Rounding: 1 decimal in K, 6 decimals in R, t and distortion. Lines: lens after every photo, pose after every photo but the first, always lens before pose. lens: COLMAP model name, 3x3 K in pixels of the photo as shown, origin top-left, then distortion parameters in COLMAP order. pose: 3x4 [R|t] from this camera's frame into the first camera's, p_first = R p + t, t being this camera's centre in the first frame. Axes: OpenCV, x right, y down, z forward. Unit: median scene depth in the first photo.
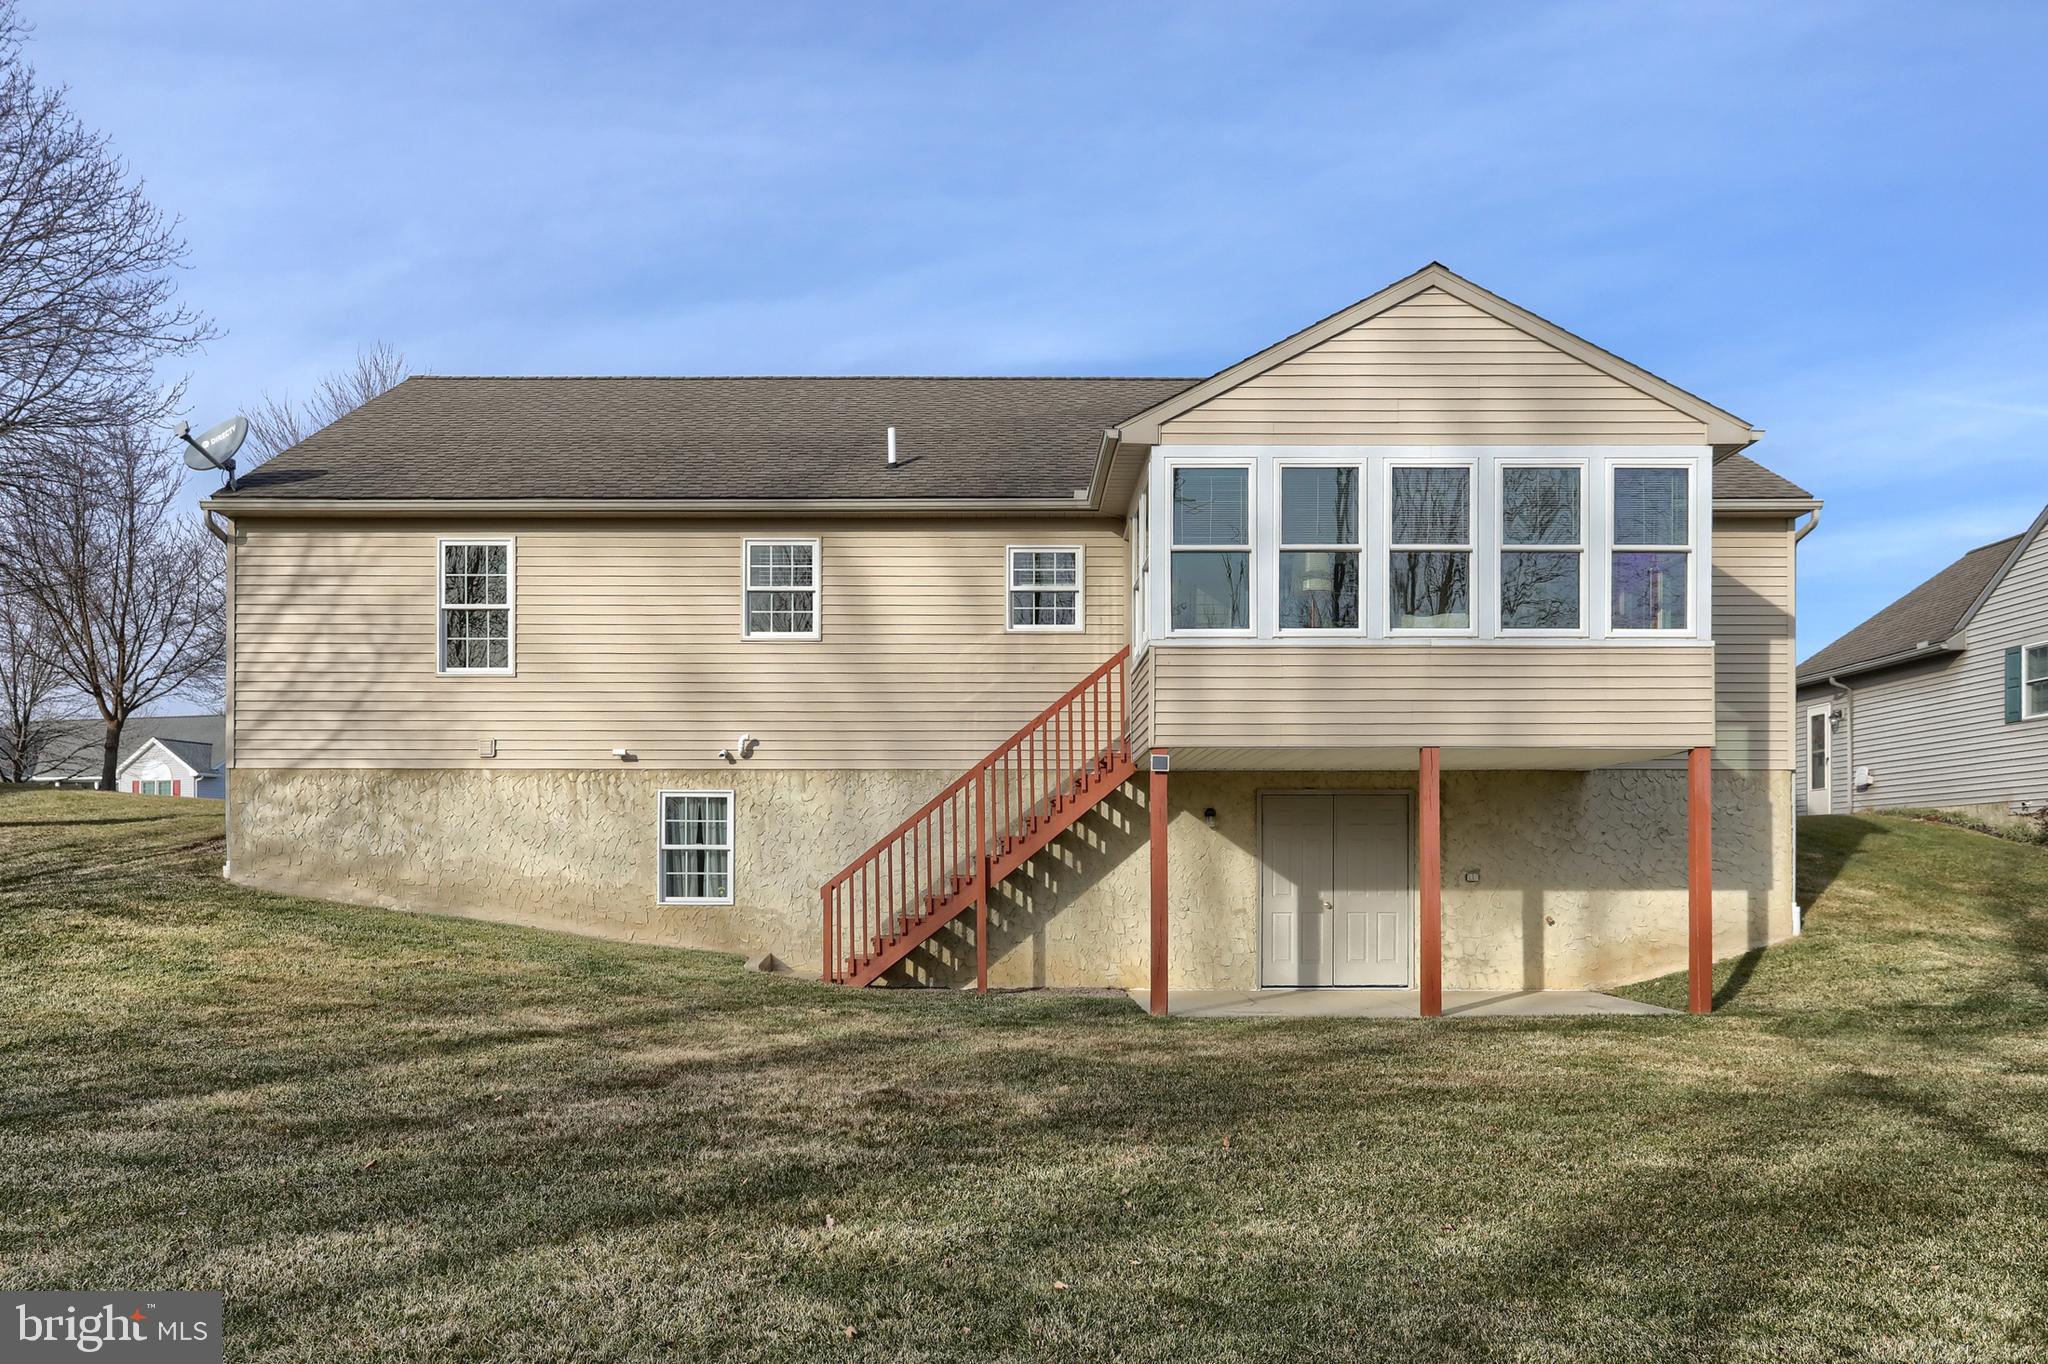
lens RADIAL K [[1680.5, 0, 1022.9], [0, 1680.5, 735.5], [0, 0, 1]] dist [0.043544, 0.001944]
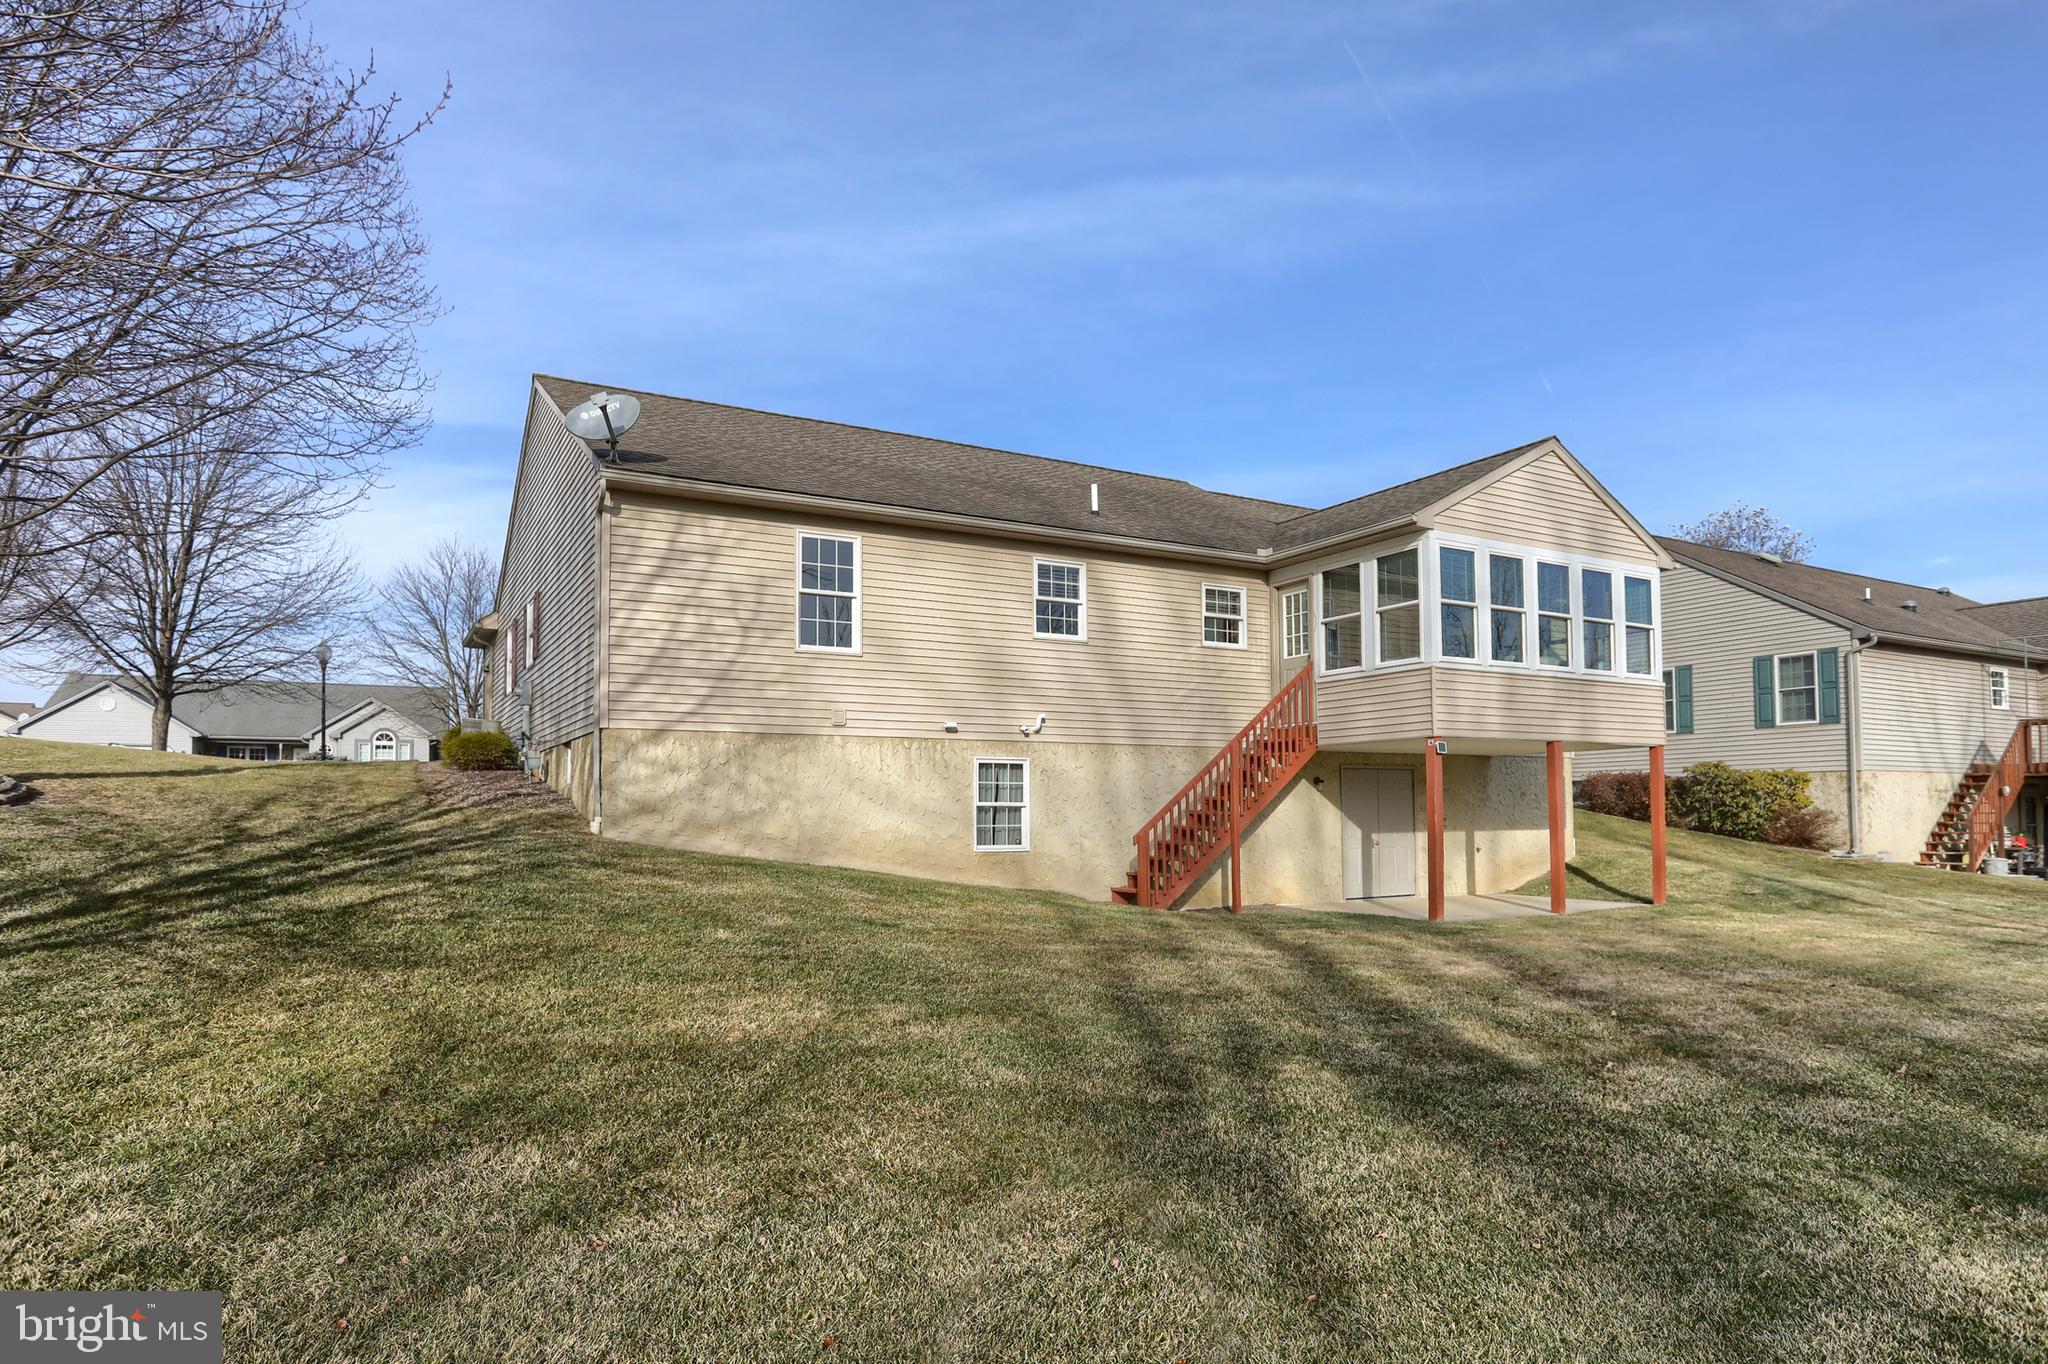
lens RADIAL K [[1165.7, 0, 1024.0], [0, 1165.7, 682.0], [0, 0, 1]] dist [-0.000436, 0.000057]
pose [[0.864203, 0.050770, 0.500576, -0.605830], [-0.034947, 0.998550, -0.040944, 0.011564], [-0.501929, 0.017890, 0.864724, 0.254773]]
